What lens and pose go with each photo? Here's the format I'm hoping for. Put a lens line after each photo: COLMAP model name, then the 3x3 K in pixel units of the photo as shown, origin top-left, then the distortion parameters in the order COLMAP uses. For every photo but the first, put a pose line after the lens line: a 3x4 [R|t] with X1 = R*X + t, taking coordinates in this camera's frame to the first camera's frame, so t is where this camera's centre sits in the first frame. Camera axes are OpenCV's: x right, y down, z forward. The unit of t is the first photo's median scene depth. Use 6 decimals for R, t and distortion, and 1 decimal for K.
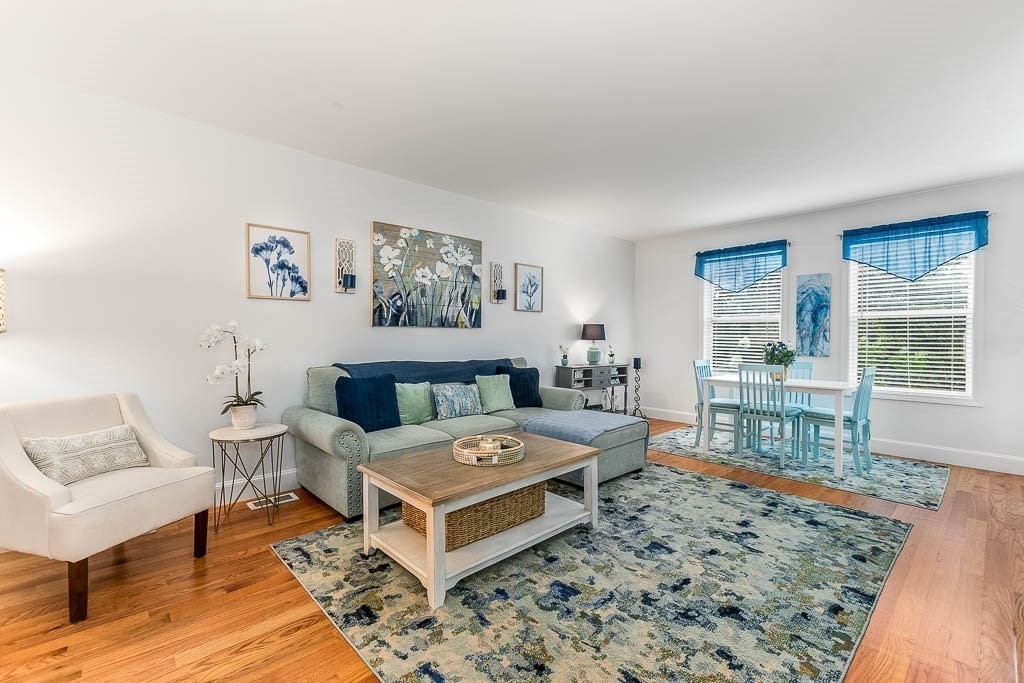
lens RADIAL K [[441.2, 0, 506.1], [0, 441.2, 338.0], [0, 0, 1]] dist [0.010537, -0.001082]
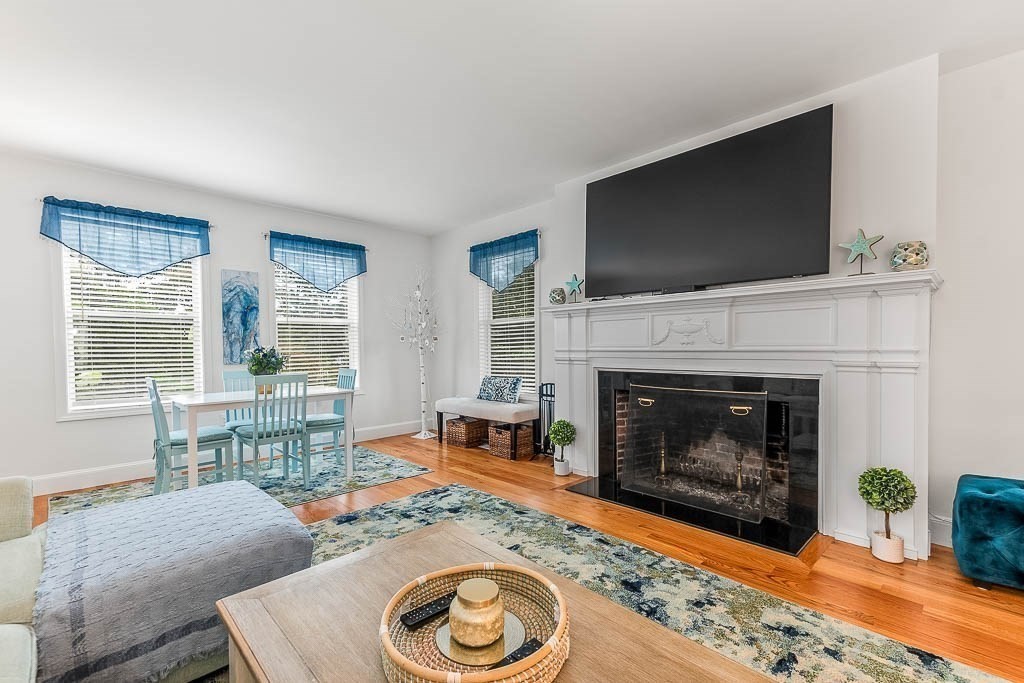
lens RADIAL K [[441.2, 0, 507.9], [0, 441.2, 359.2], [0, 0, 1]] dist [0.010537, -0.001082]
pose [[-0.035674, -0.038381, 0.998626, -0.301247], [0.010336, 0.999195, 0.038772, 0.004480], [-0.999310, 0.011705, -0.035248, 0.718822]]
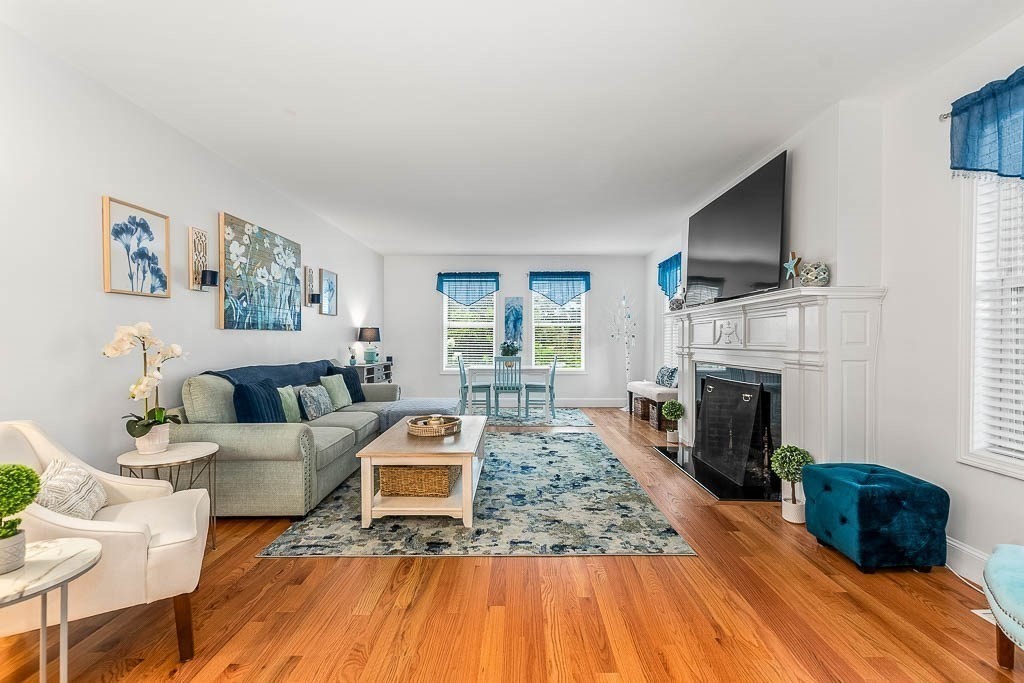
lens RADIAL K [[441.2, 0, 508.6], [0, 441.2, 340.1], [0, 0, 1]] dist [0.010537, -0.001082]
pose [[0.685731, -0.008194, 0.727809, -0.618197], [0.006288, 0.999966, 0.005334, -0.005410], [-0.727828, 0.000919, 0.685759, -0.048122]]
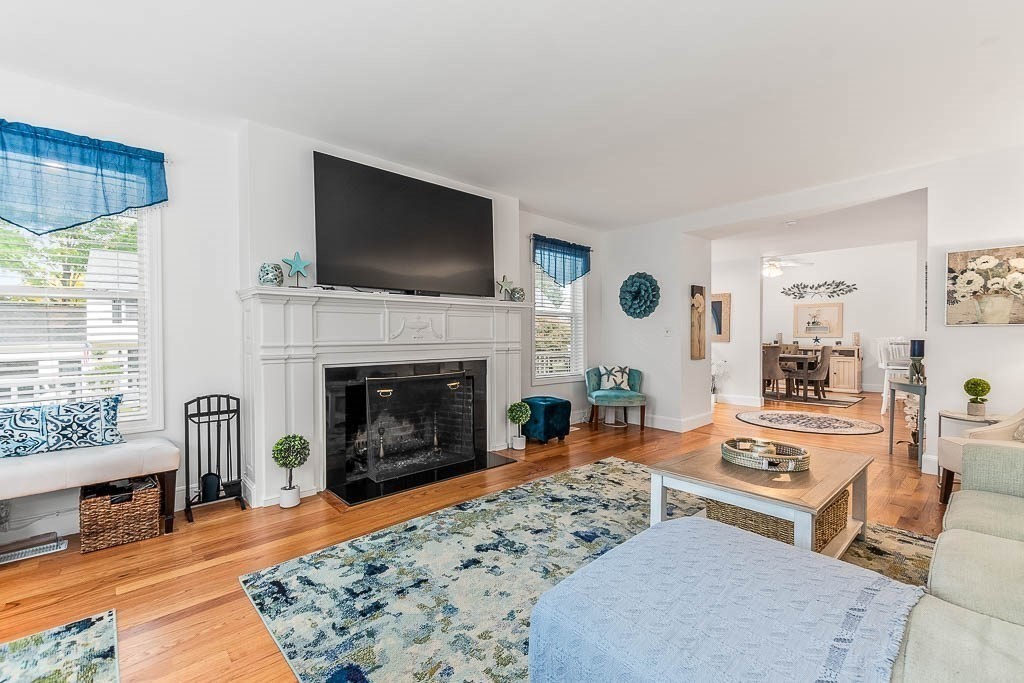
lens RADIAL K [[441.2, 0, 511.2], [0, 441.2, 344.7], [0, 0, 1]] dist [0.010537, -0.001082]
pose [[-0.999944, -0.006069, -0.008696, 0.371067], [-0.006280, 0.999682, 0.024423, 0.000373], [0.008545, 0.024477, -0.999664, 1.410523]]
